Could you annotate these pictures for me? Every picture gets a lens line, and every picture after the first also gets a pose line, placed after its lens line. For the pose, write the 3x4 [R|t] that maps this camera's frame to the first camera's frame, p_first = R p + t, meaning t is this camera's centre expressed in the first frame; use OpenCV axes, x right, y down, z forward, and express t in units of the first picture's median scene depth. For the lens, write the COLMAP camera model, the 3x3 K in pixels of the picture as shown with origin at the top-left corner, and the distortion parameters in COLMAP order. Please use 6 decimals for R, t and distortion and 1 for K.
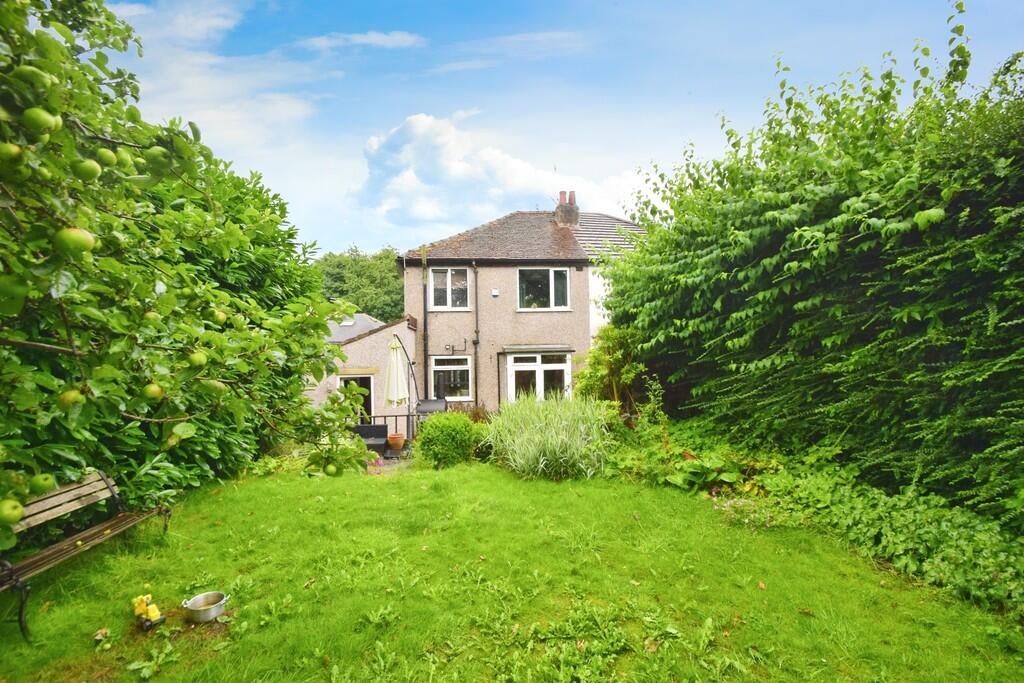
lens RADIAL K [[455.4, 0, 504.7], [0, 455.4, 343.3], [0, 0, 1]] dist [0.009129, -0.012072]
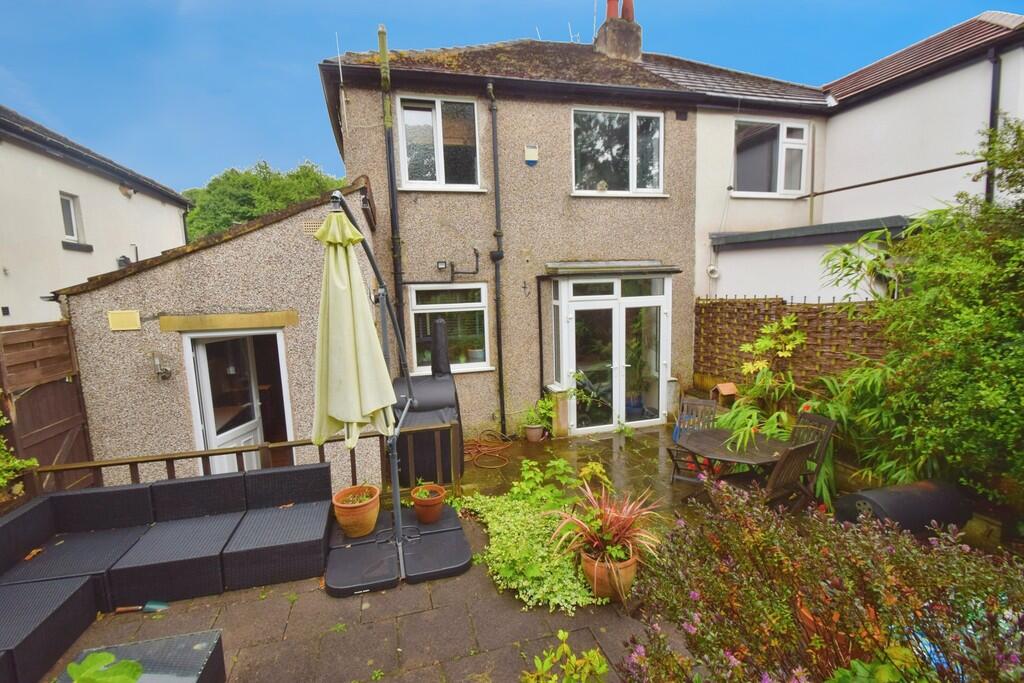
lens RADIAL K [[455.4, 0, 504.7], [0, 455.4, 343.3], [0, 0, 1]] dist [0.009129, -0.012072]
pose [[0.990038, -0.034282, 0.136561, -0.126514], [0.015522, 0.990568, 0.136139, 0.024850], [-0.139940, -0.132663, 0.981232, 0.489180]]
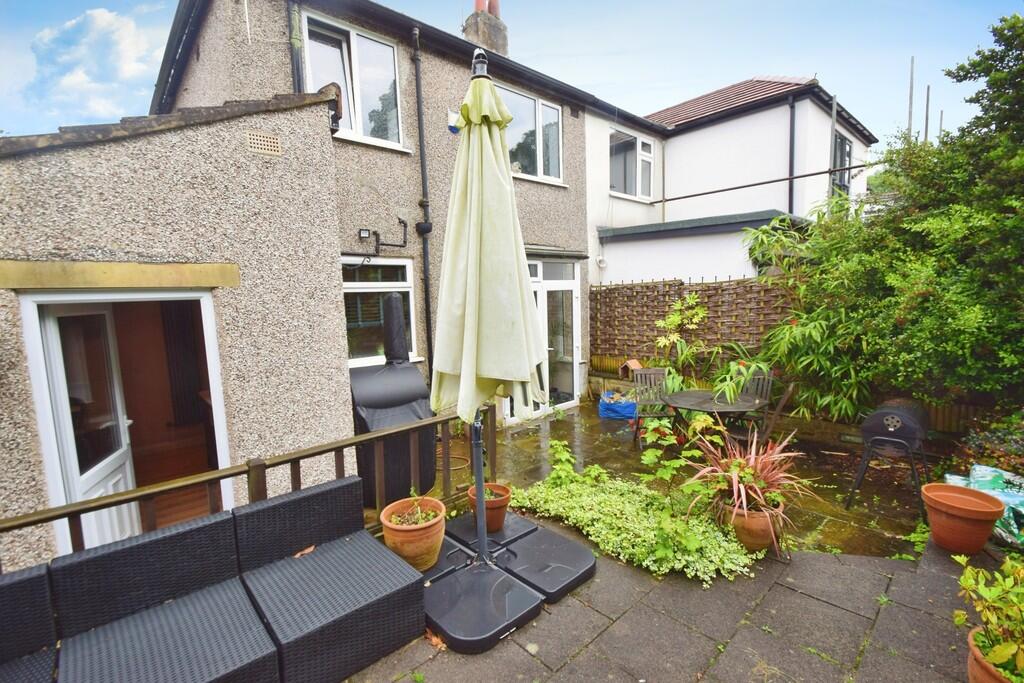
lens RADIAL K [[455.4, 0, 504.7], [0, 455.4, 343.3], [0, 0, 1]] dist [0.009129, -0.012072]
pose [[0.819316, -0.069710, 0.569089, -0.256607], [0.009348, 0.994073, 0.108309, 0.060499], [-0.573266, -0.083419, 0.815112, 0.587102]]
